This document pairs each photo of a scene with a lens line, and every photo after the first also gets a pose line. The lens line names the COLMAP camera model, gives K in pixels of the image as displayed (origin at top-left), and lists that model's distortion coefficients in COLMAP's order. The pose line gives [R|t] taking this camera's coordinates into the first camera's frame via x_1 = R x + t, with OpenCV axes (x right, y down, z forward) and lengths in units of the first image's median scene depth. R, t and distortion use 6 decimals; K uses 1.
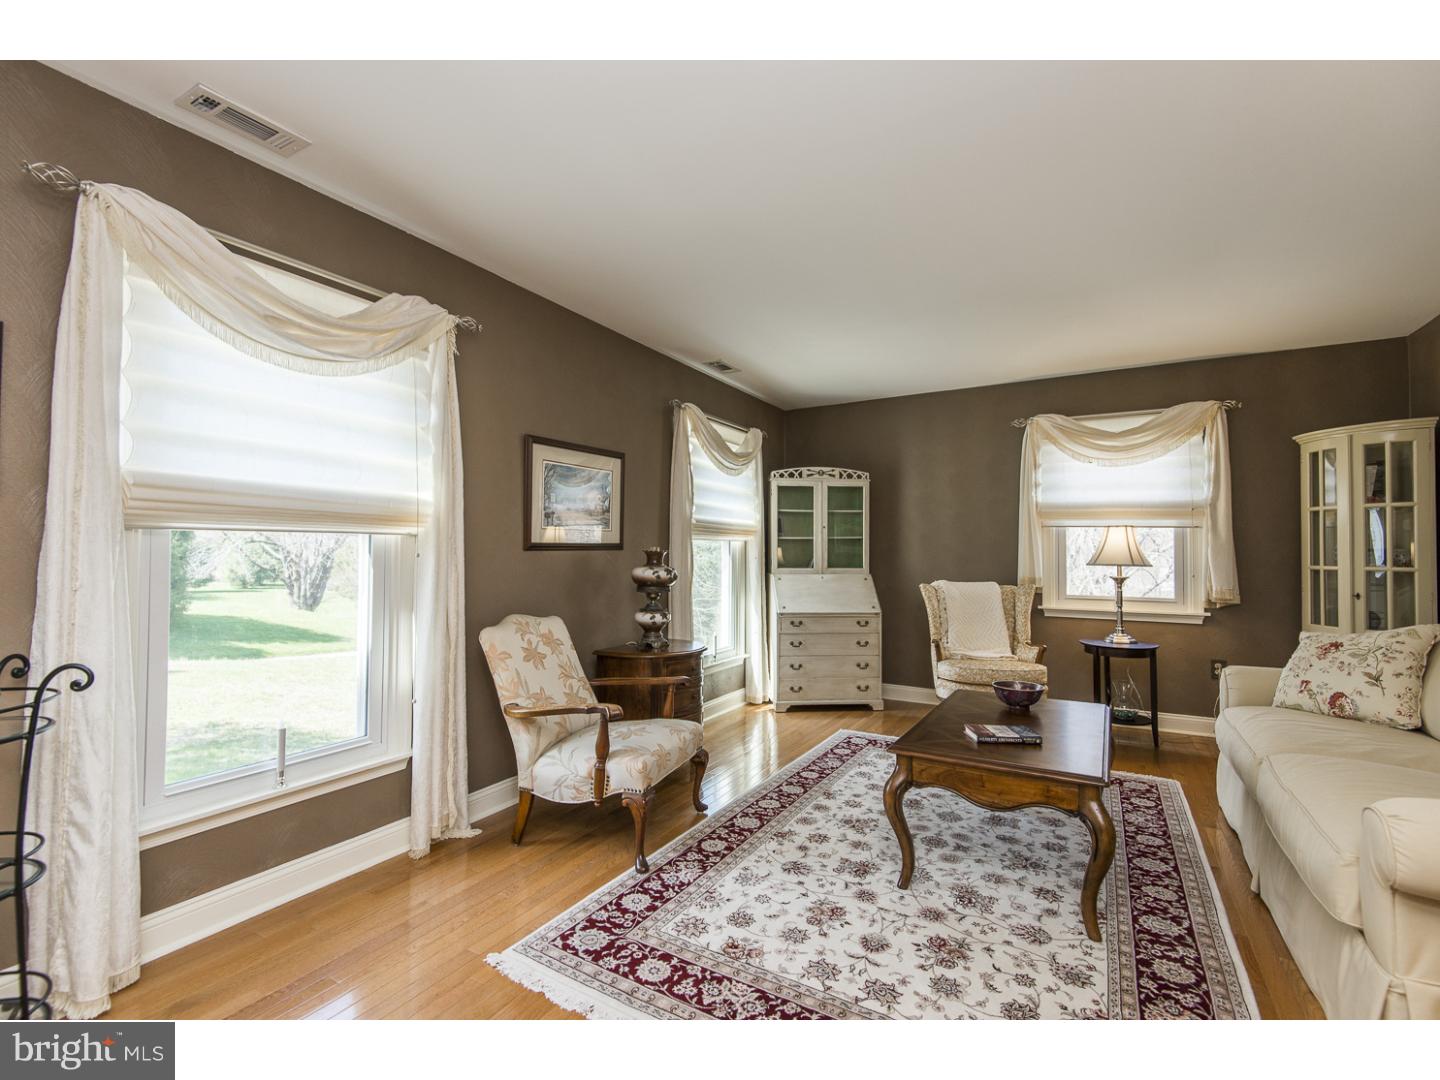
lens RADIAL K [[659.2, 0, 723.4], [0, 659.2, 538.8], [0, 0, 1]] dist [0.051820, -0.028667]
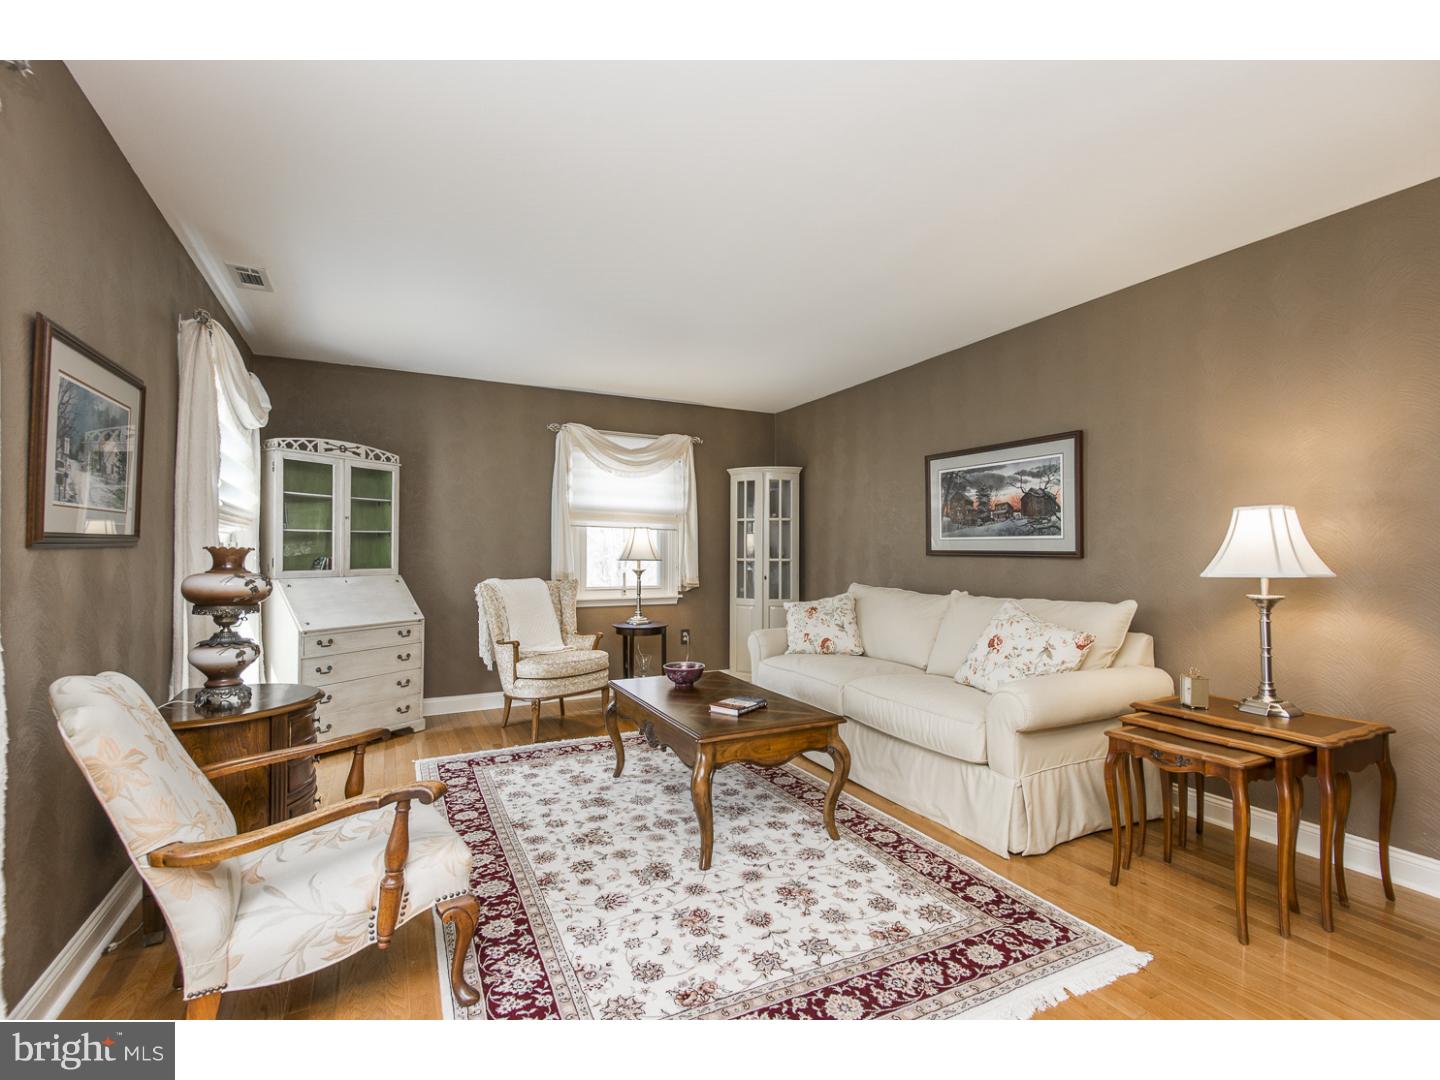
lens RADIAL K [[659.2, 0, 723.4], [0, 659.2, 538.8], [0, 0, 1]] dist [0.051820, -0.028667]
pose [[0.551198, 0.012696, 0.834278, -0.387870], [-0.018432, 0.999825, -0.003037, 0.002464], [-0.834171, -0.013704, 0.551336, 0.260655]]
